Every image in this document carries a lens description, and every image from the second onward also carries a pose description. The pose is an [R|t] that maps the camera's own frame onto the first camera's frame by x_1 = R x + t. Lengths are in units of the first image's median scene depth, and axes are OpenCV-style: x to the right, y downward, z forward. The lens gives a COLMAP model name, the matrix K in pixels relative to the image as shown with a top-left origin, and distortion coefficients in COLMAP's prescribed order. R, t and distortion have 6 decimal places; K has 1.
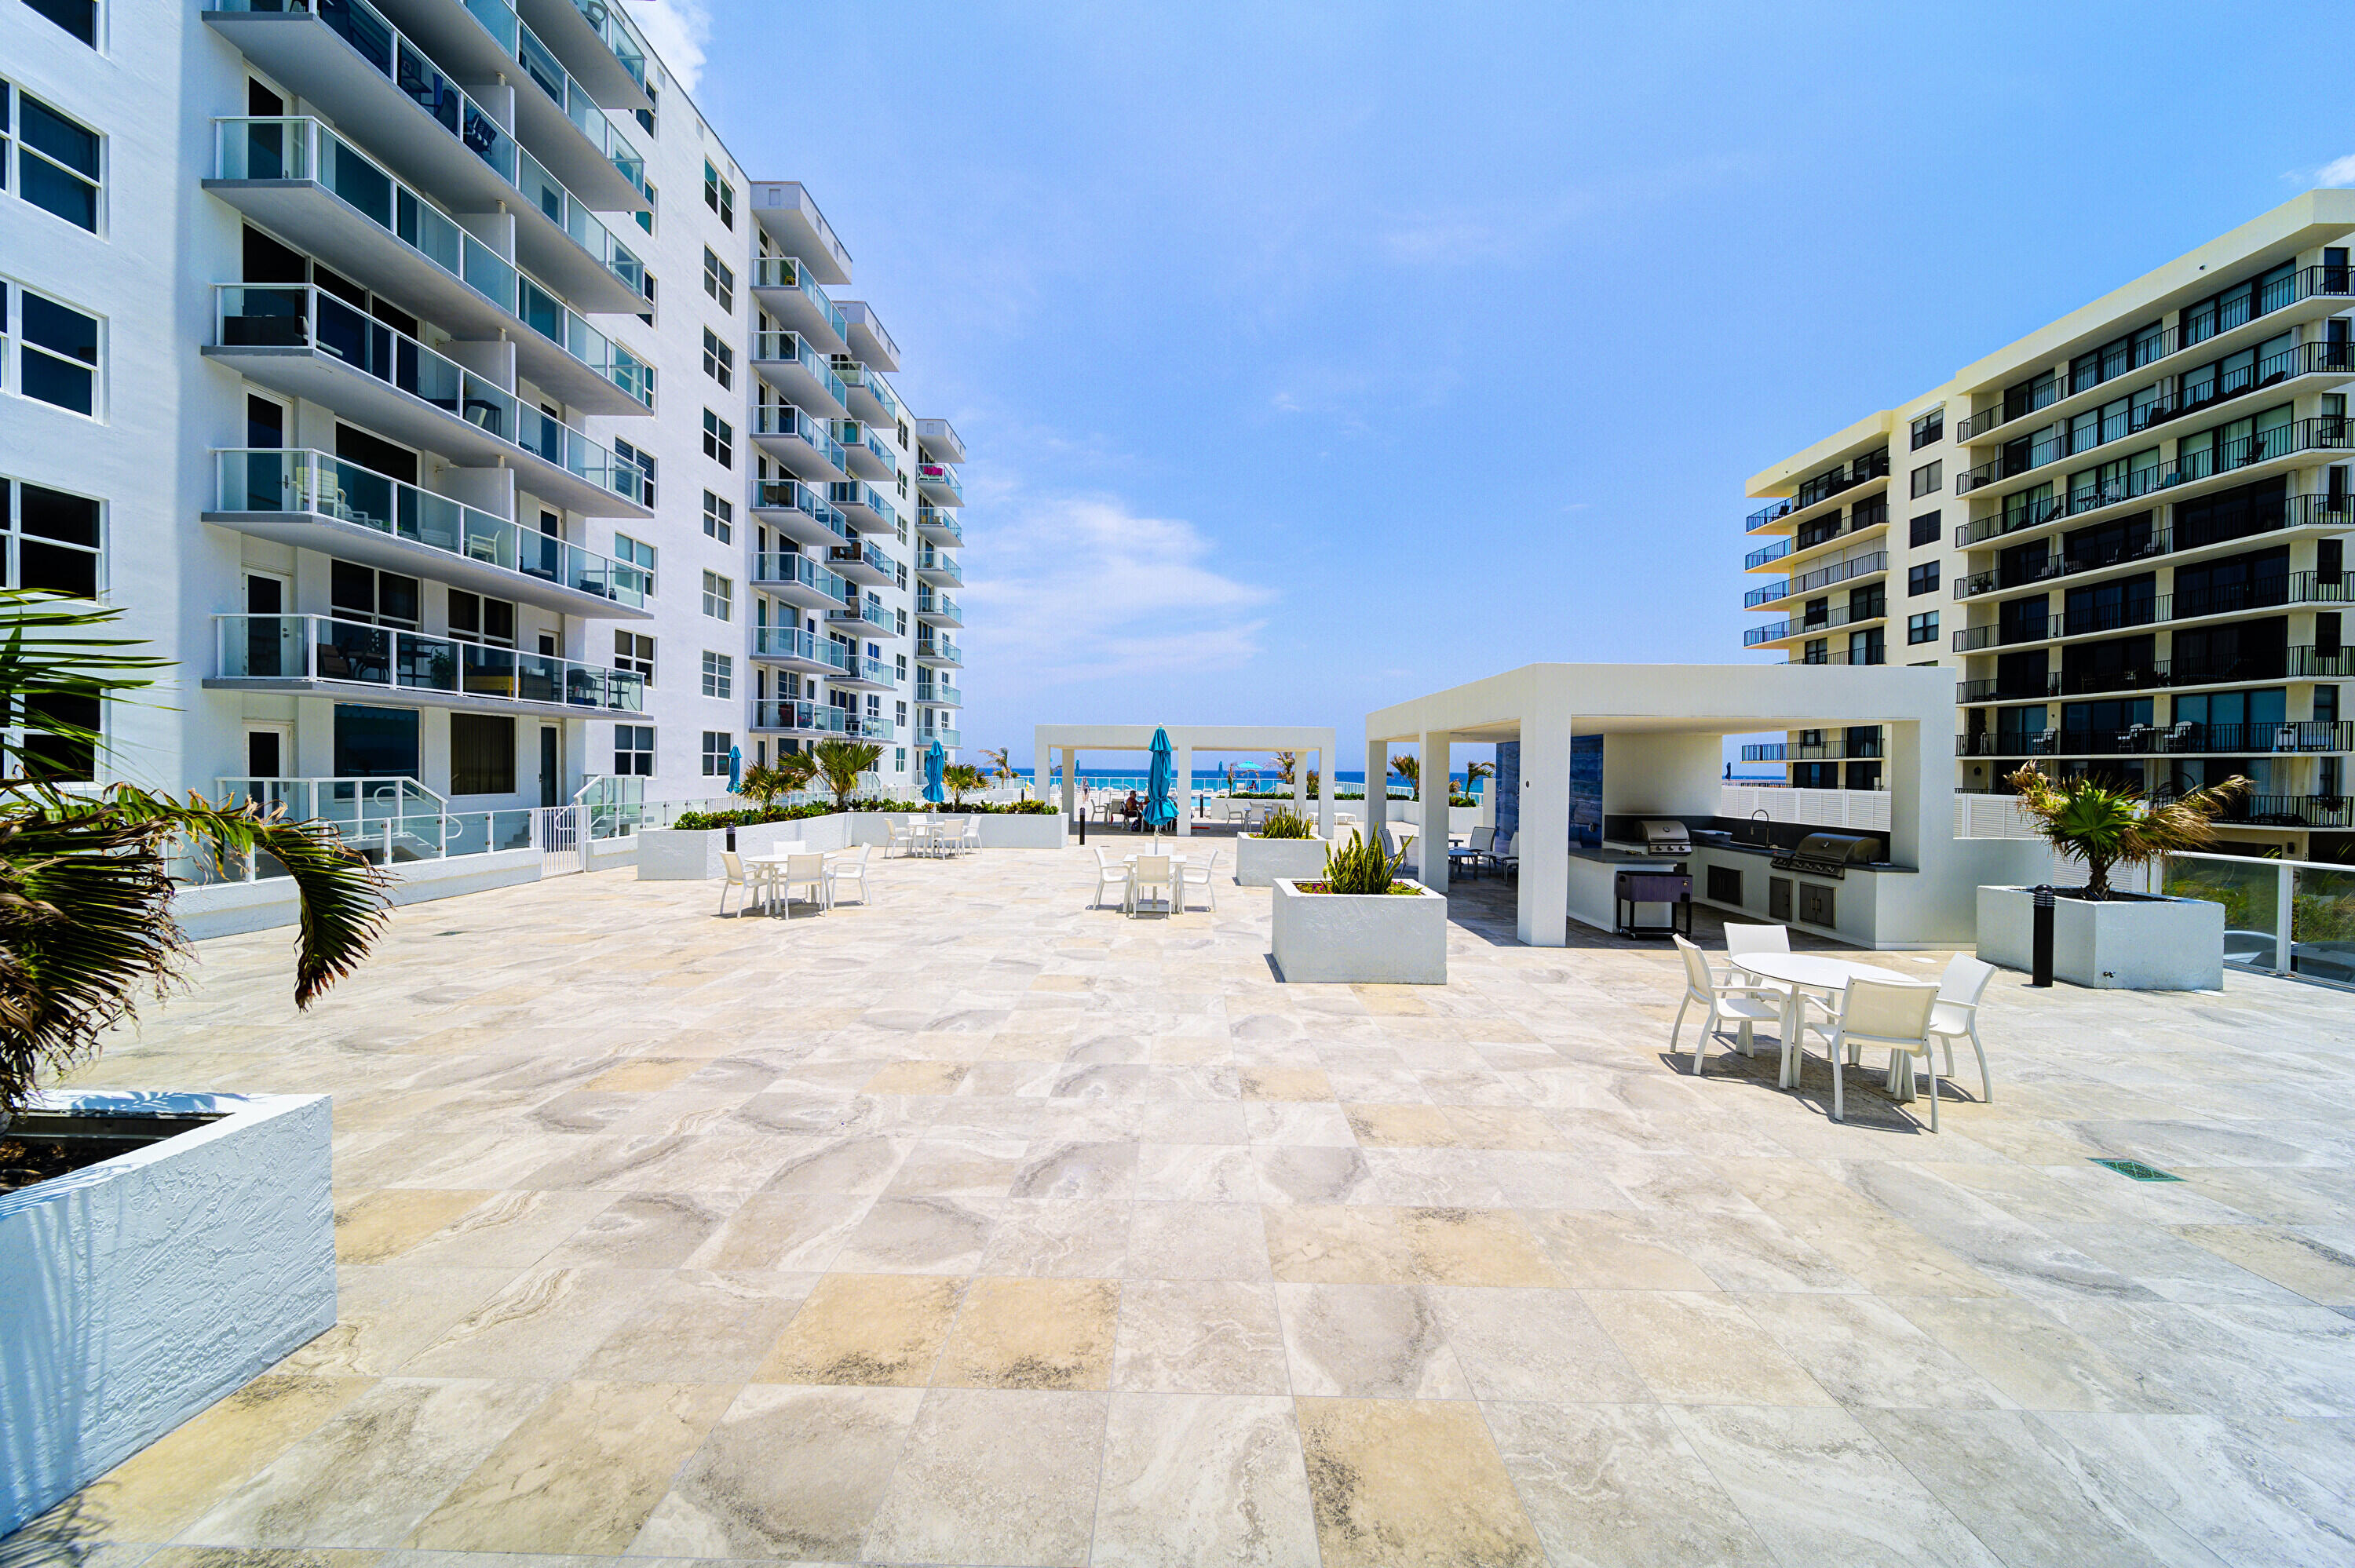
lens RADIAL K [[815.9, 0, 1171.6], [0, 815.9, 782.0], [0, 0, 1]] dist [-0.000184, -0.000058]
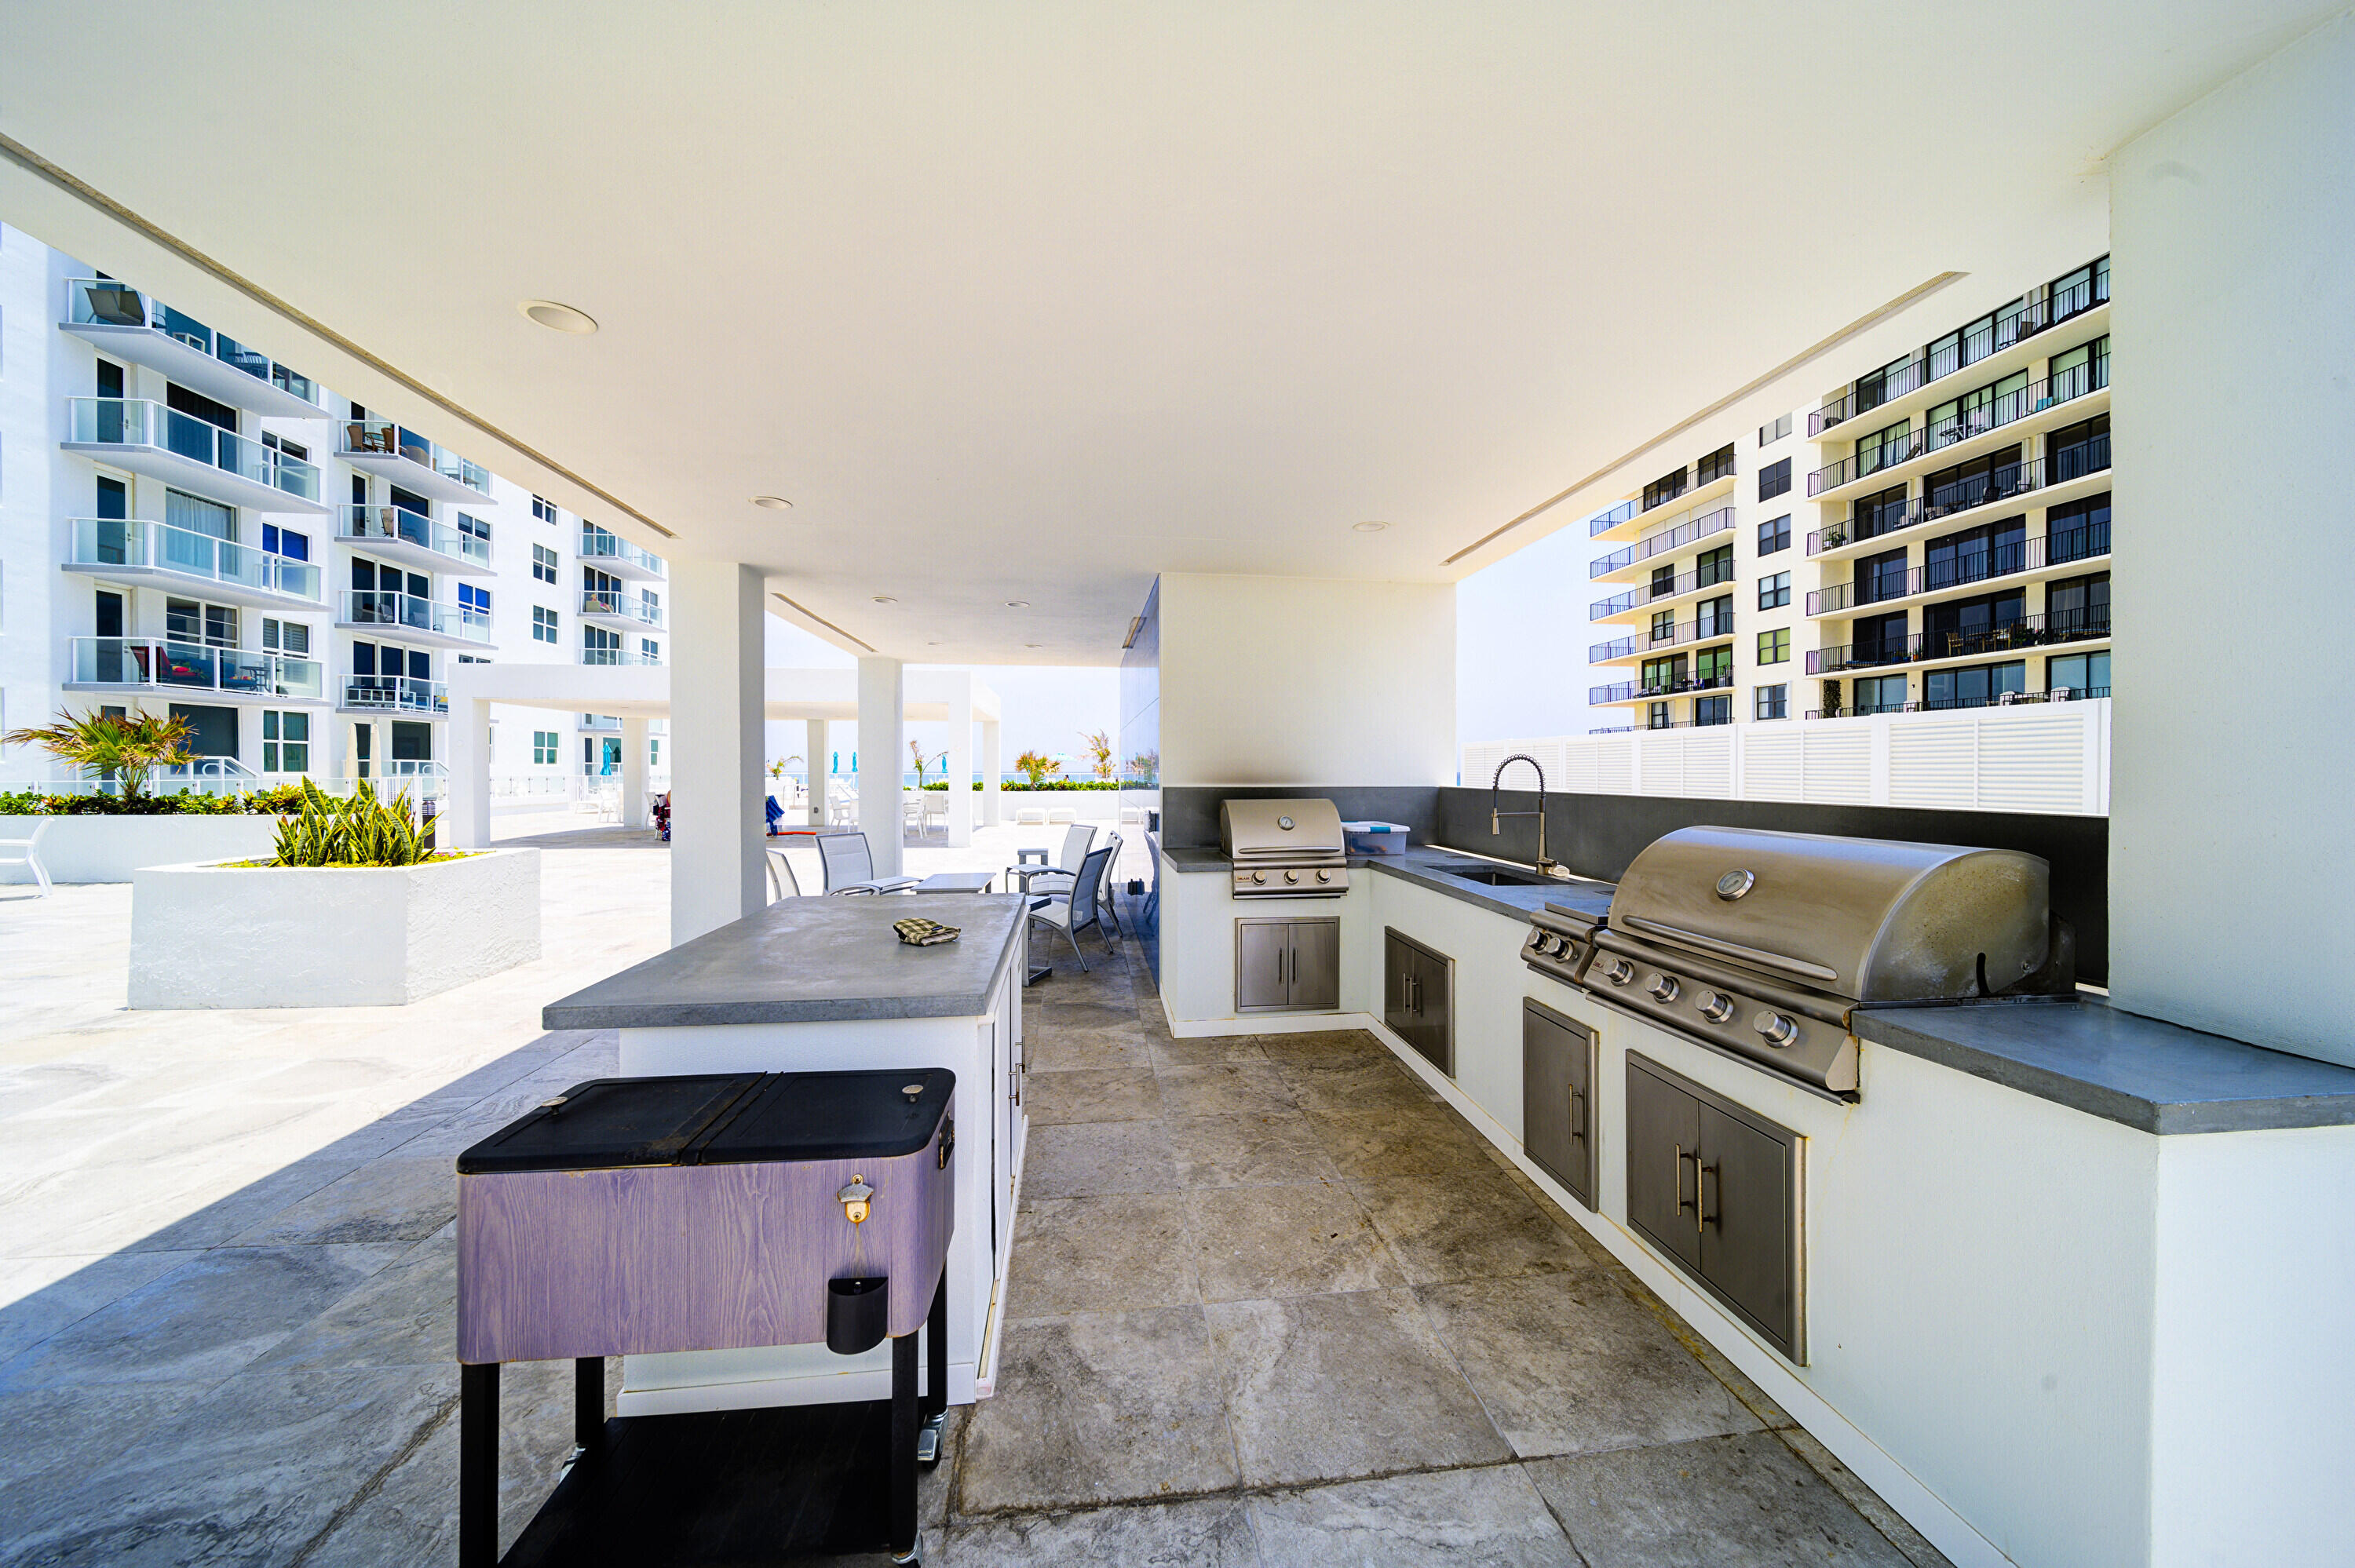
lens RADIAL K [[815.9, 0, 1173.1], [0, 815.9, 778.9], [0, 0, 1]] dist [-0.000184, -0.000058]
pose [[0.991858, -0.008759, 0.127048, 0.180810], [0.009270, 0.999951, -0.003427, 0.014151], [-0.127012, 0.004577, 0.991891, 0.231836]]
